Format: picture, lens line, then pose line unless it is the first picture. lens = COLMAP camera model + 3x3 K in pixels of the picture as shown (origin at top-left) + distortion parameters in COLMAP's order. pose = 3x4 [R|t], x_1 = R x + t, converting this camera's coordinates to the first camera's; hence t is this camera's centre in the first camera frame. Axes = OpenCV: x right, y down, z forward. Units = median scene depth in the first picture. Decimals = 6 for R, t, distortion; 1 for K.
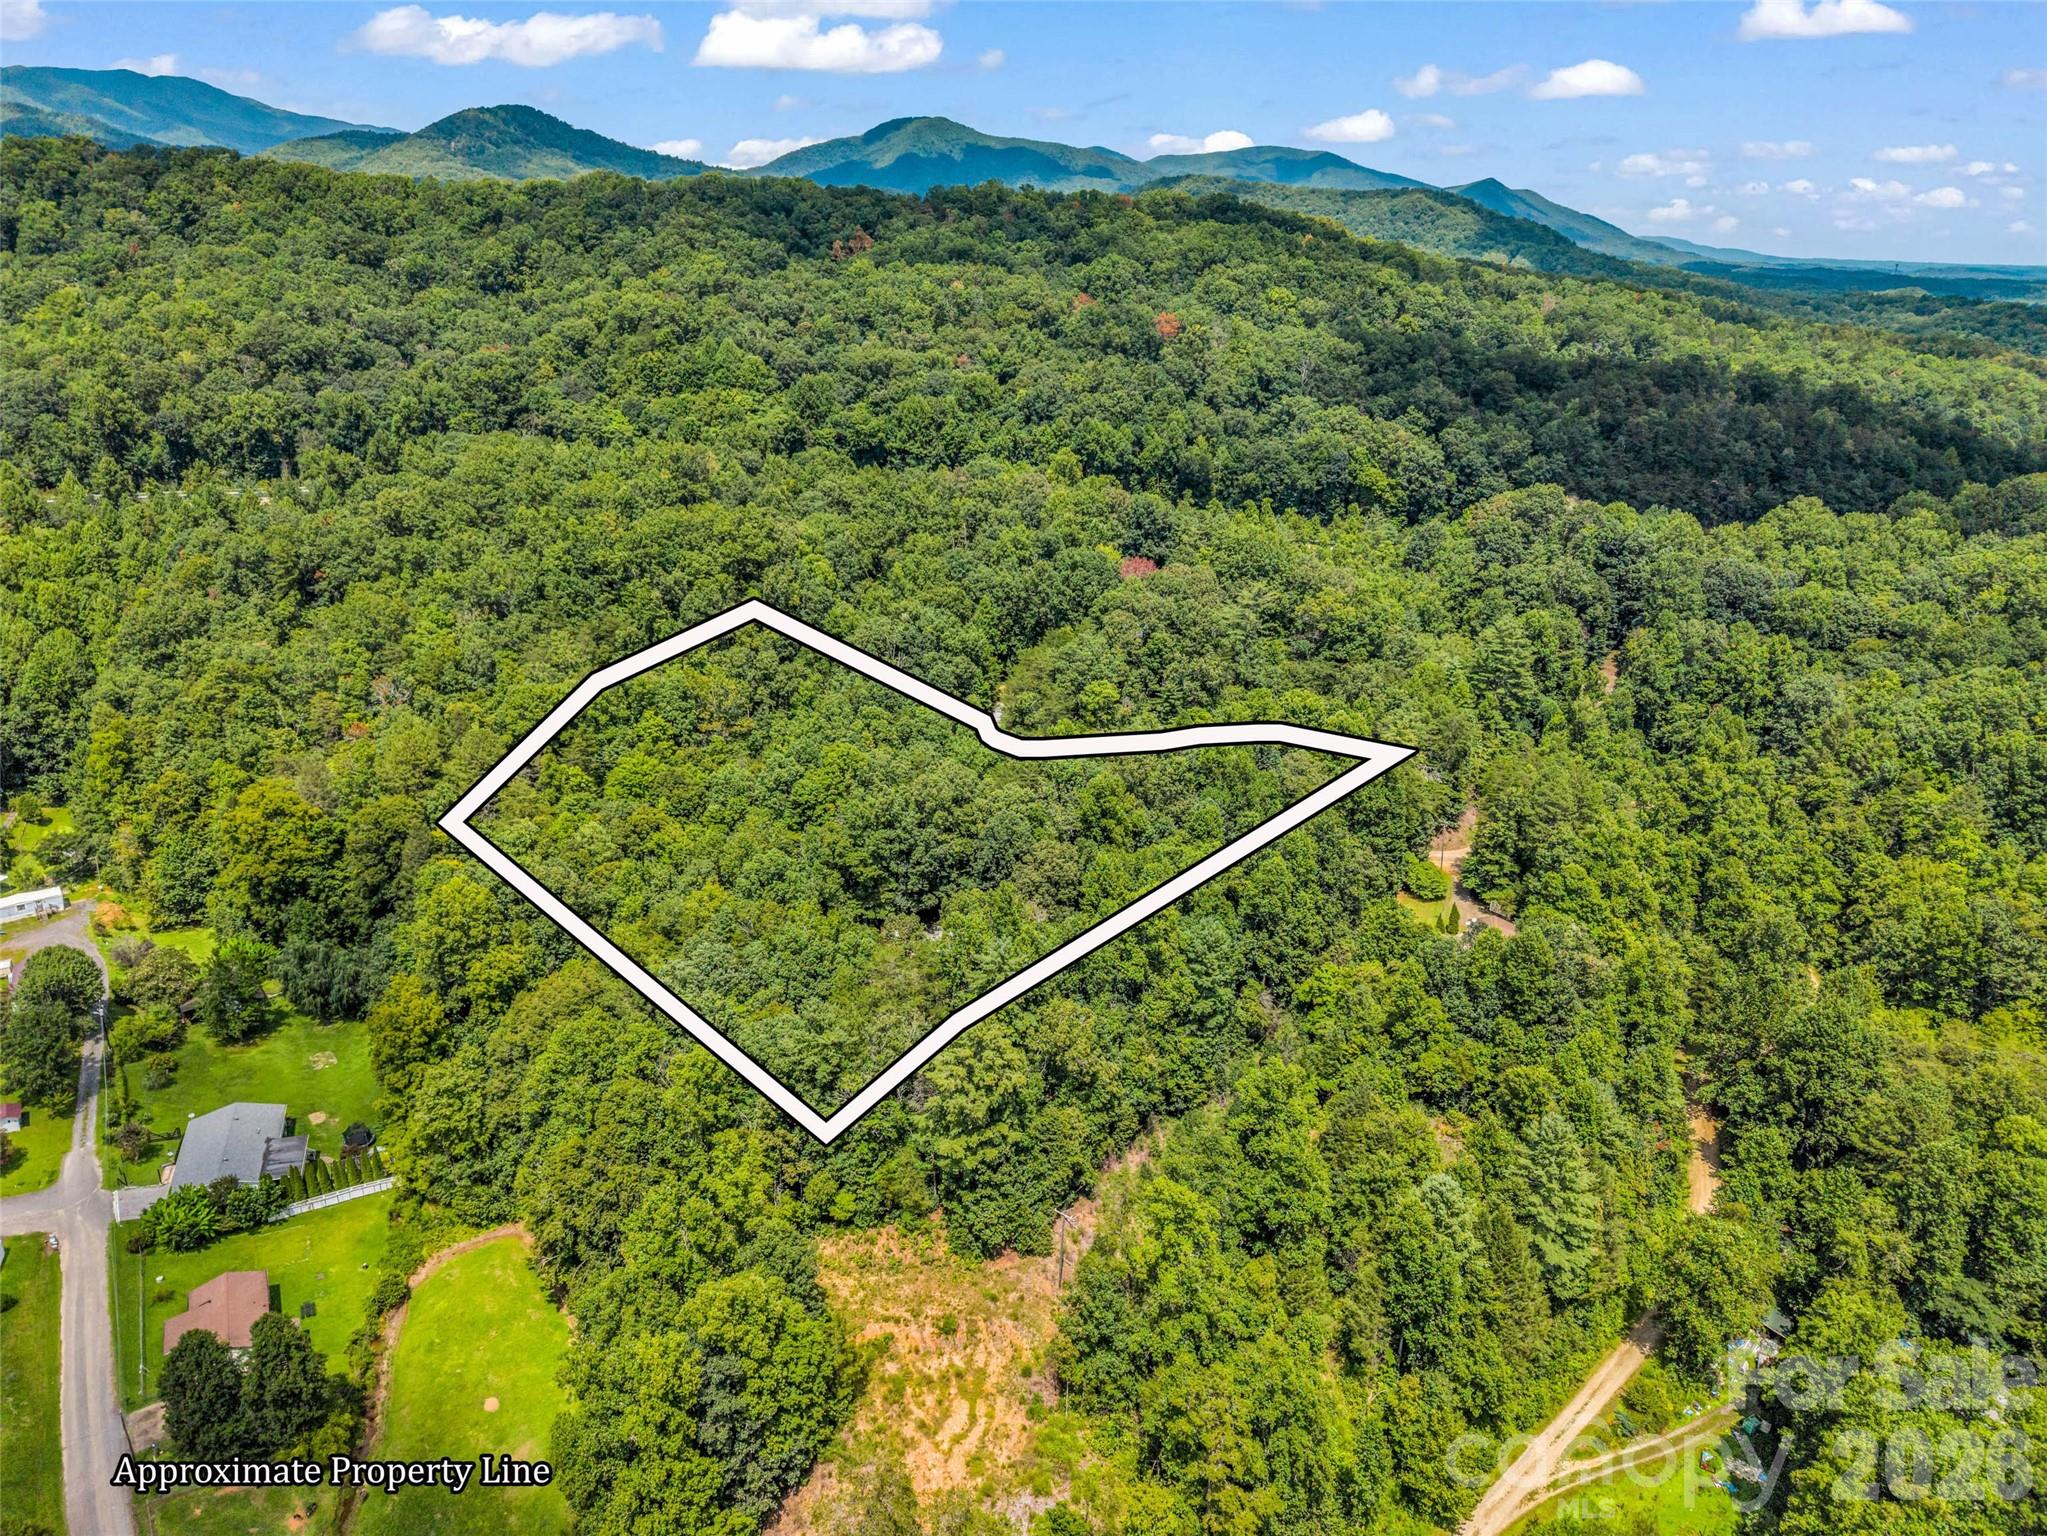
lens RADIAL K [[1415.2, 0, 1022.2], [0, 1415.2, 769.9], [0, 0, 1]] dist [0.029606, -0.016511]
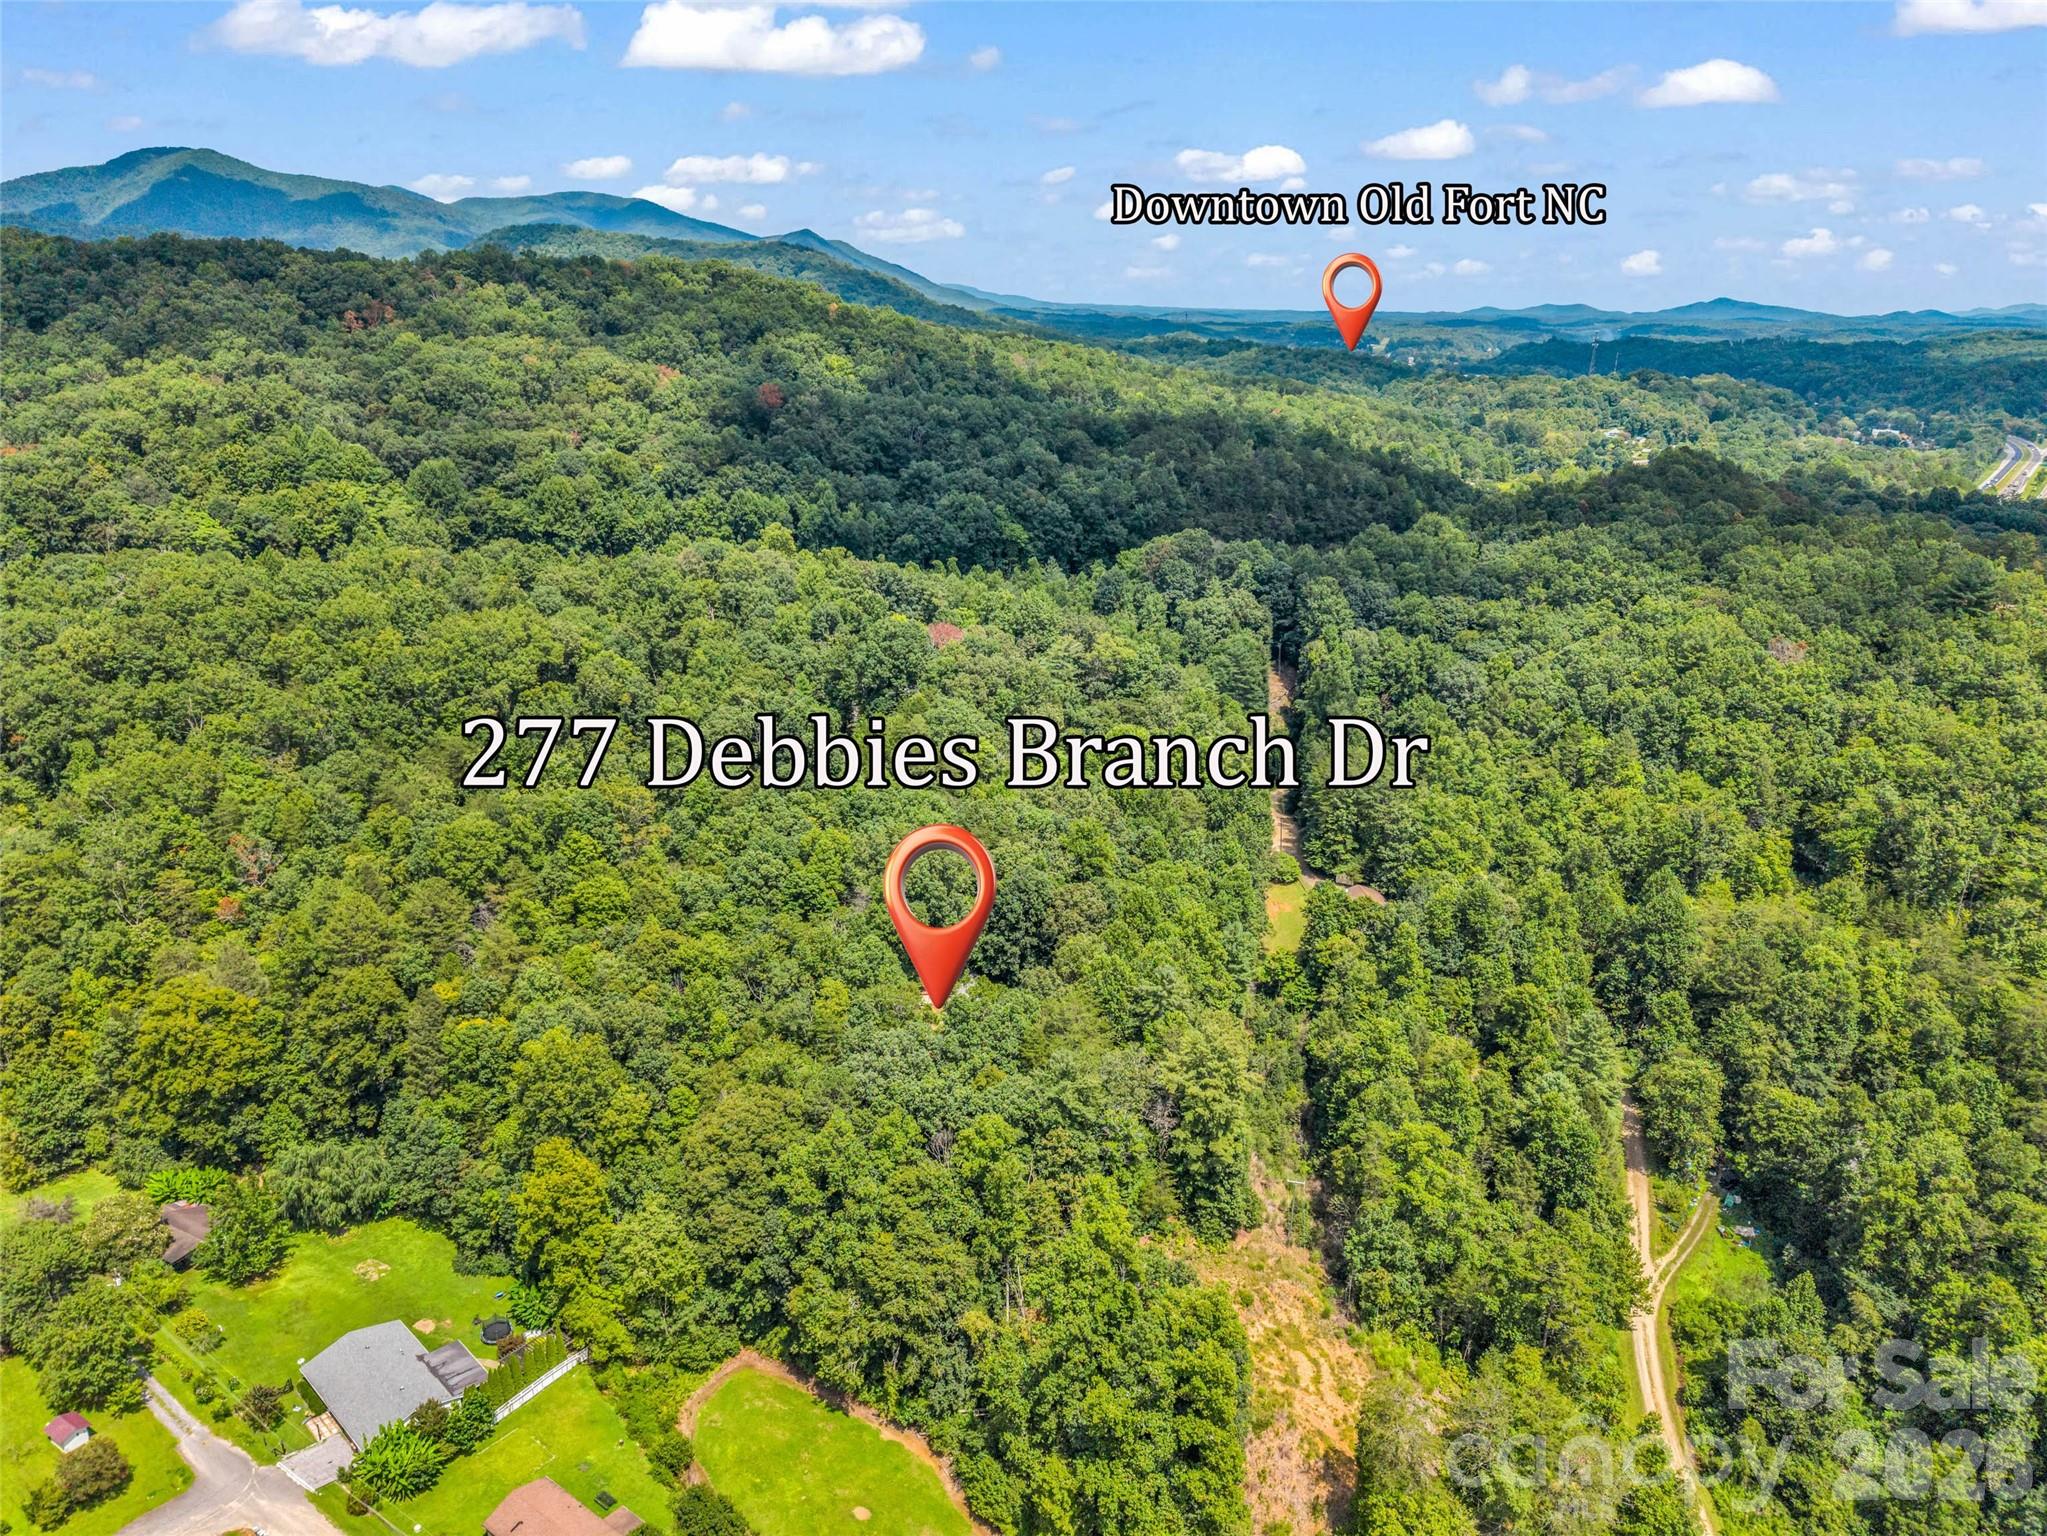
lens RADIAL K [[1415.2, 0, 1027.1], [0, 1415.2, 763.8], [0, 0, 1]] dist [0.029606, -0.016511]
pose [[0.898398, -0.139142, 0.416559, -0.290193], [0.152024, 0.988374, 0.002271, -0.032362], [-0.412032, 0.061286, 0.909106, -0.003415]]
